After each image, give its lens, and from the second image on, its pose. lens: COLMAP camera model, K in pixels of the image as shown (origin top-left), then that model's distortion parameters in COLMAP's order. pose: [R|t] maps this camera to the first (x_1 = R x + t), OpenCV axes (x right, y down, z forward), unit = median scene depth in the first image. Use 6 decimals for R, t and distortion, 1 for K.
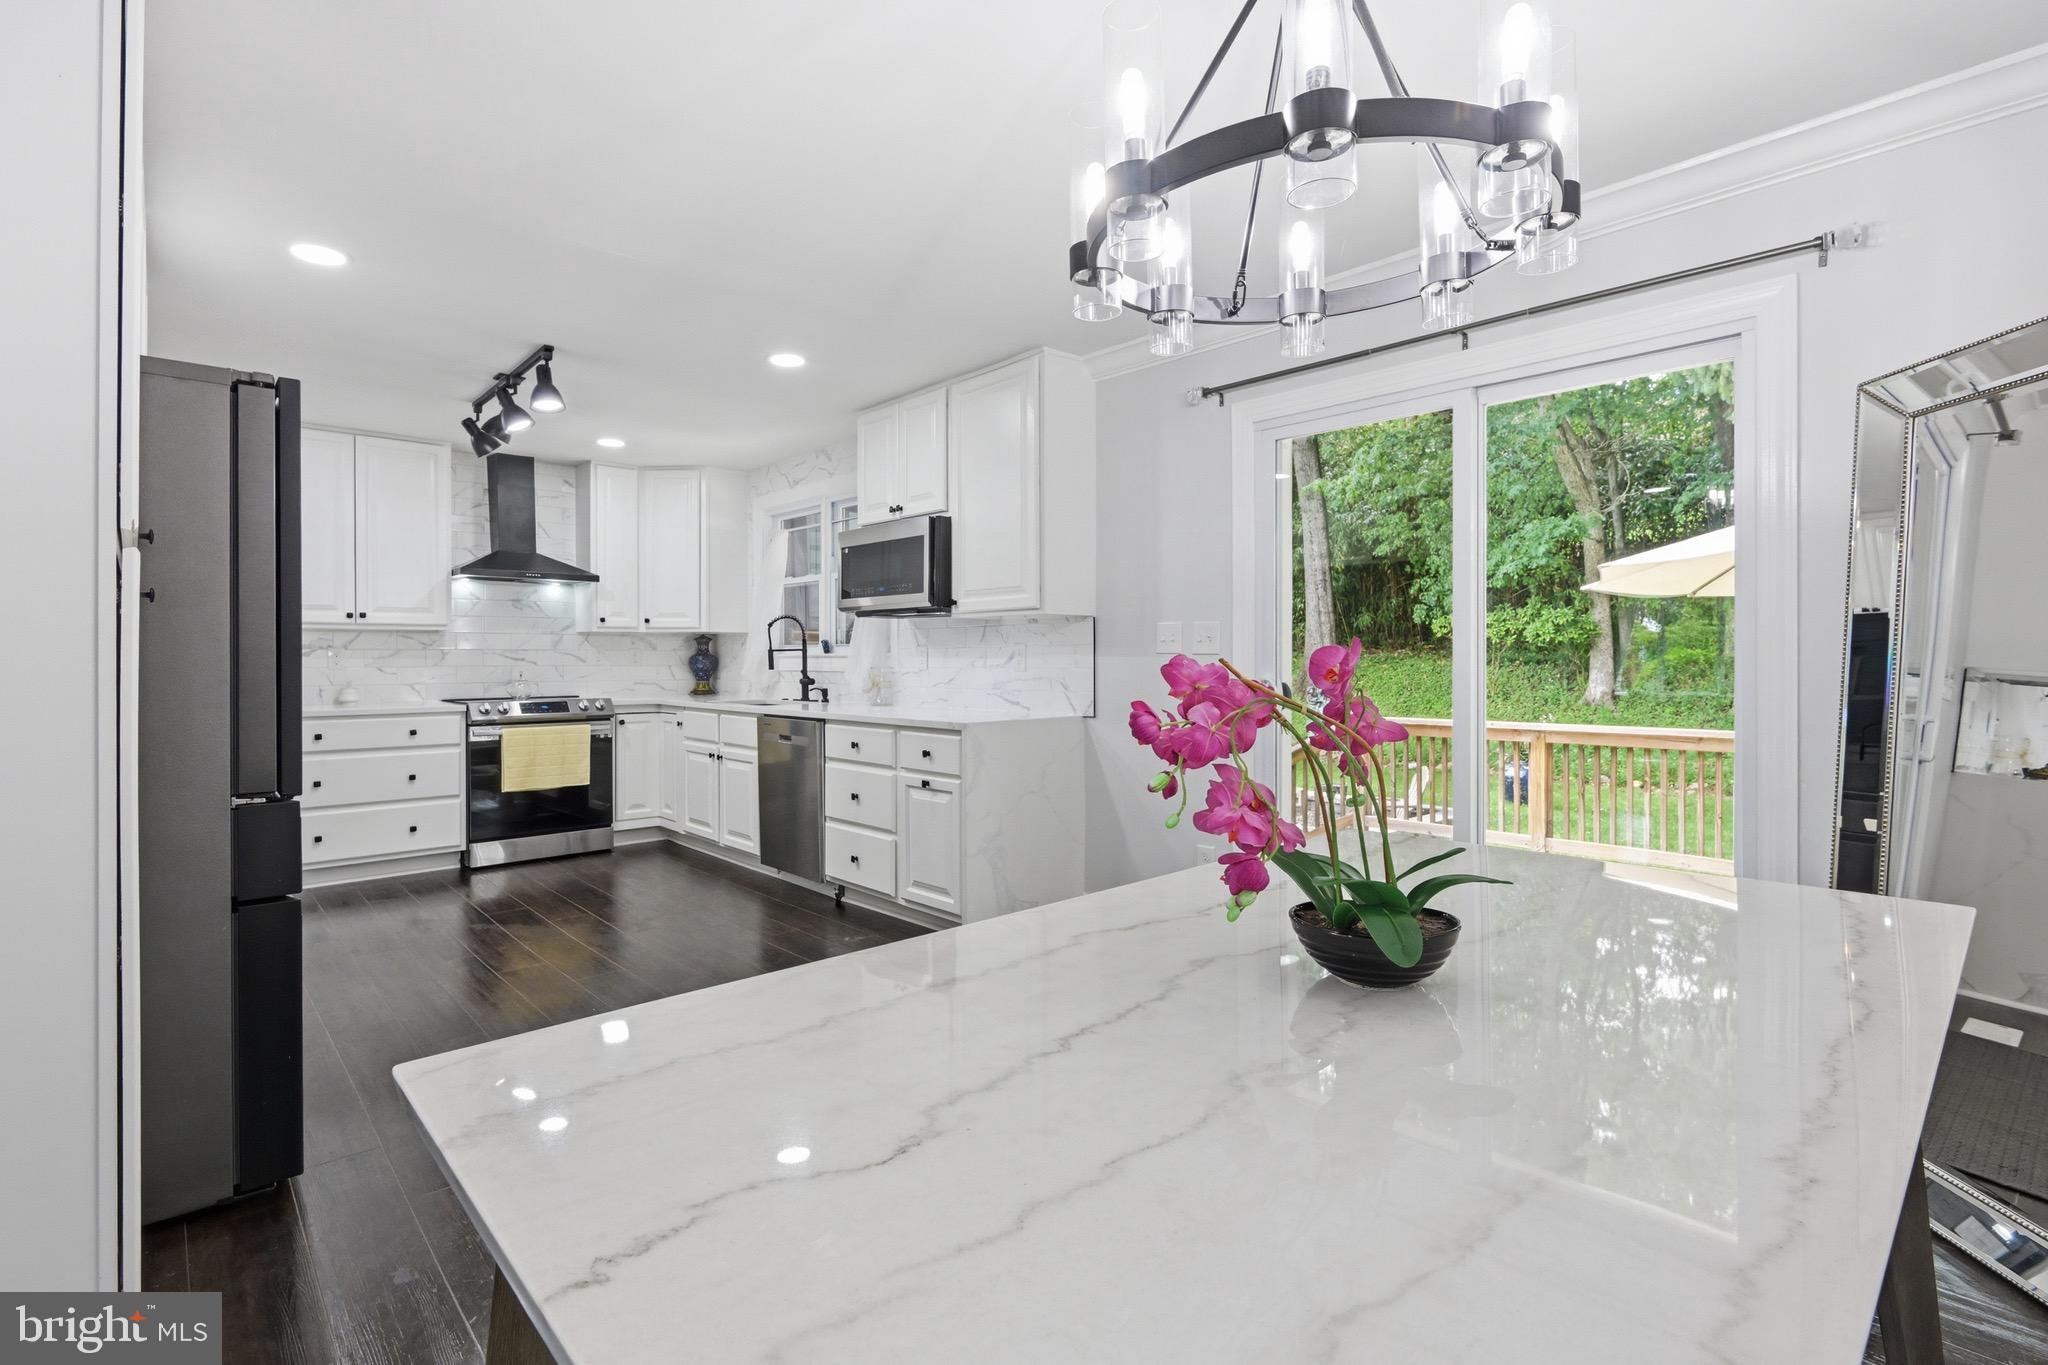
lens RADIAL K [[956.1, 0, 1035.6], [0, 956.1, 673.0], [0, 0, 1]] dist [0.005093, 0.000086]
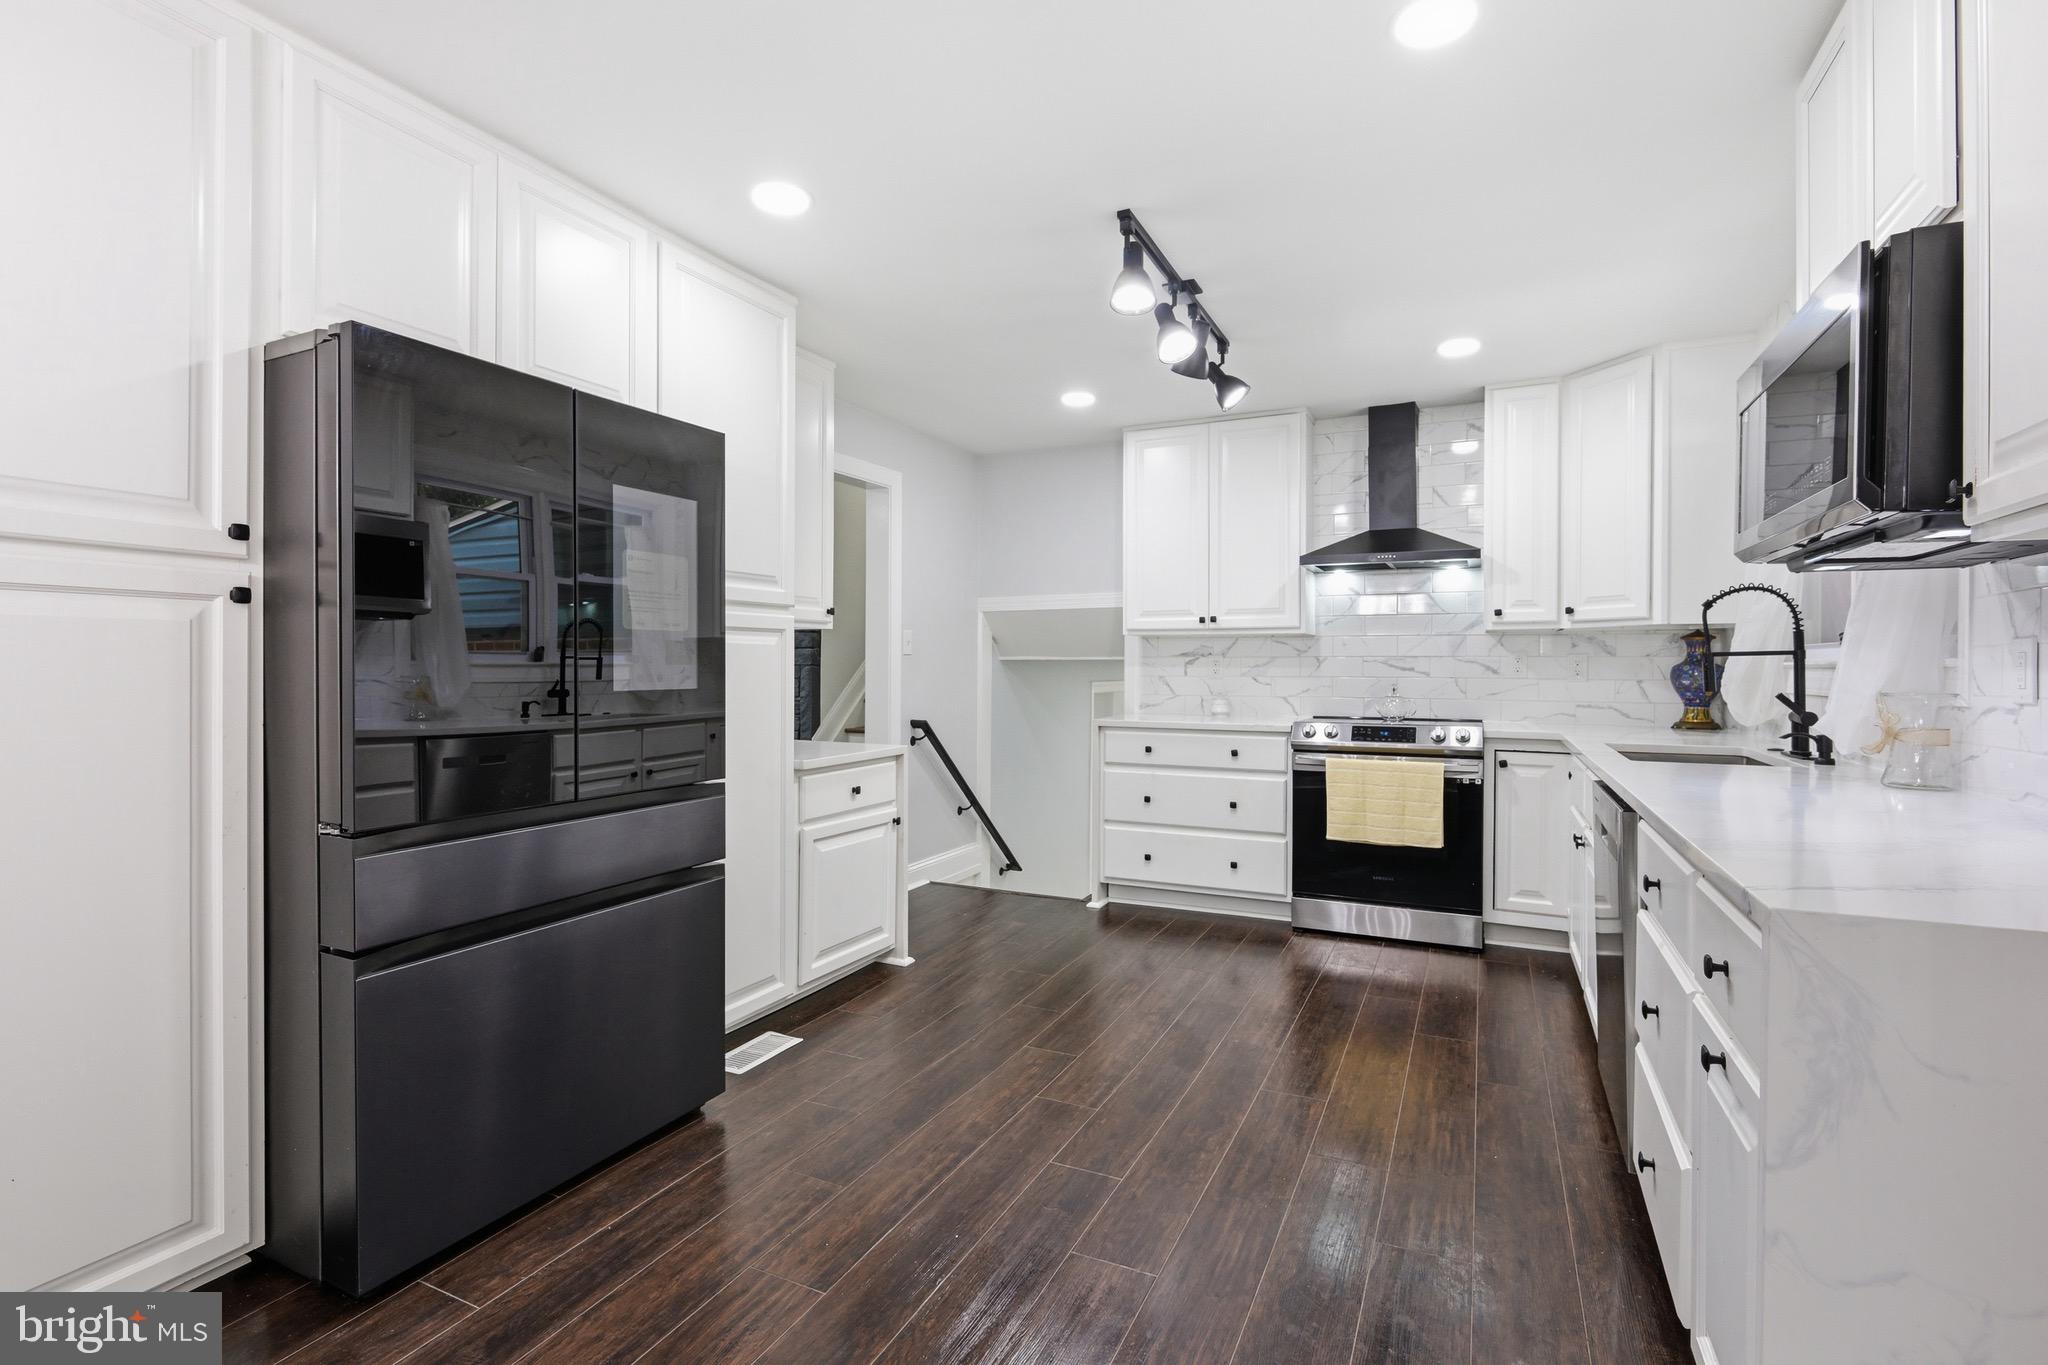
lens RADIAL K [[956.1, 0, 1026.4], [0, 956.1, 670.1], [0, 0, 1]] dist [0.005093, 0.000086]
pose [[0.369991, 0.007530, -0.929005, 0.069296], [-0.020131, 0.999797, 0.000086, -0.007659], [0.928817, 0.018670, 0.370068, 0.453318]]
